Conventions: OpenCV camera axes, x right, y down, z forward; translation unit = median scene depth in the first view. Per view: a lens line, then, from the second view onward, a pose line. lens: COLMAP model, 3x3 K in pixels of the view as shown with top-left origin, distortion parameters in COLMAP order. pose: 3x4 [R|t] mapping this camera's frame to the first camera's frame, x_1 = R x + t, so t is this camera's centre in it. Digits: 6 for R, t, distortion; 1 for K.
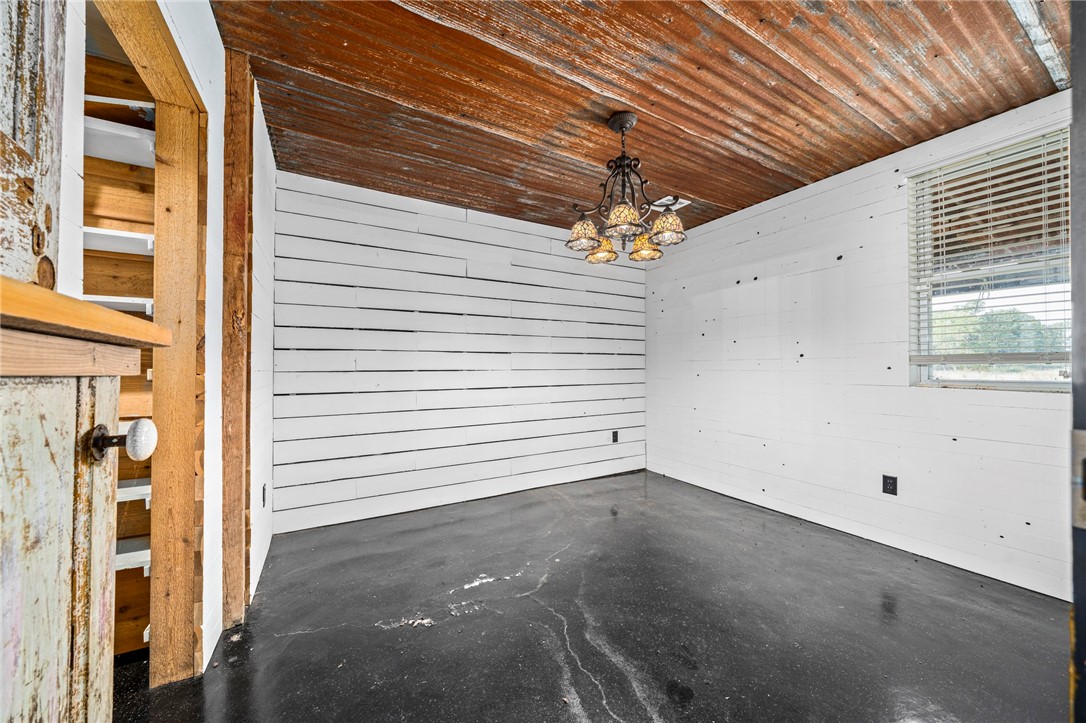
lens RADIAL K [[381.2, 0, 540.0], [0, 381.2, 373.7], [0, 0, 1]] dist [-0.000385, -0.000001]
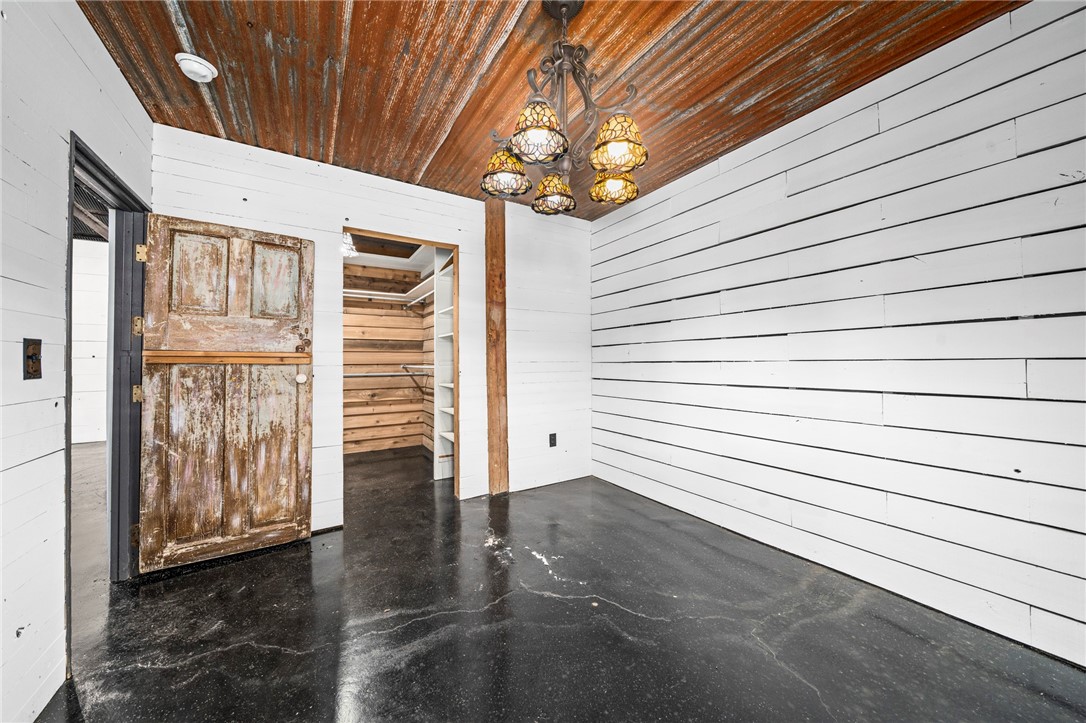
lens RADIAL K [[369.8, 0, 539.8], [0, 369.8, 361.5], [0, 0, 1]] dist [-0.002912, -0.000058]
pose [[0.053389, 0.002428, -0.998571, 0.870789], [-0.005675, 0.999982, 0.002128, -0.013216], [0.998558, 0.005553, 0.053401, 0.918131]]
